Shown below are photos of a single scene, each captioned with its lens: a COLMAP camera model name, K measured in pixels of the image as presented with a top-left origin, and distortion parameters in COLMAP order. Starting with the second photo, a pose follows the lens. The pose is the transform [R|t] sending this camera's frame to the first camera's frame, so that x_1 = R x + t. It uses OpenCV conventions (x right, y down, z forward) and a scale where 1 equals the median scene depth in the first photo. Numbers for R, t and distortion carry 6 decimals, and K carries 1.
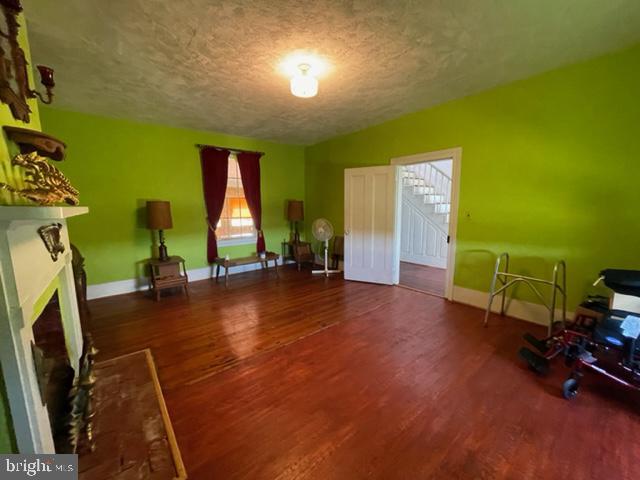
lens RADIAL K [[259.4, 0, 316.3], [0, 259.4, 241.7], [0, 0, 1]] dist [-0.001117, -0.000117]
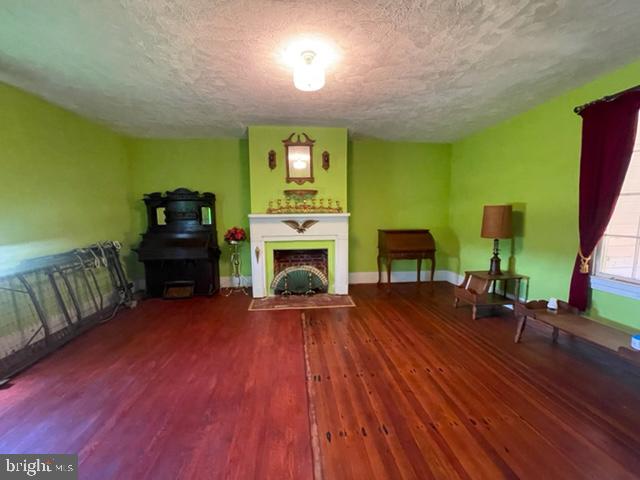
lens RADIAL K [[259.4, 0, 316.3], [0, 259.4, 241.7], [0, 0, 1]] dist [-0.001117, -0.000117]
pose [[-0.553658, 0.114294, -0.824863, 0.590646], [-0.102185, 0.973726, 0.203508, -0.203349], [0.826451, 0.196963, -0.527432, 1.307776]]
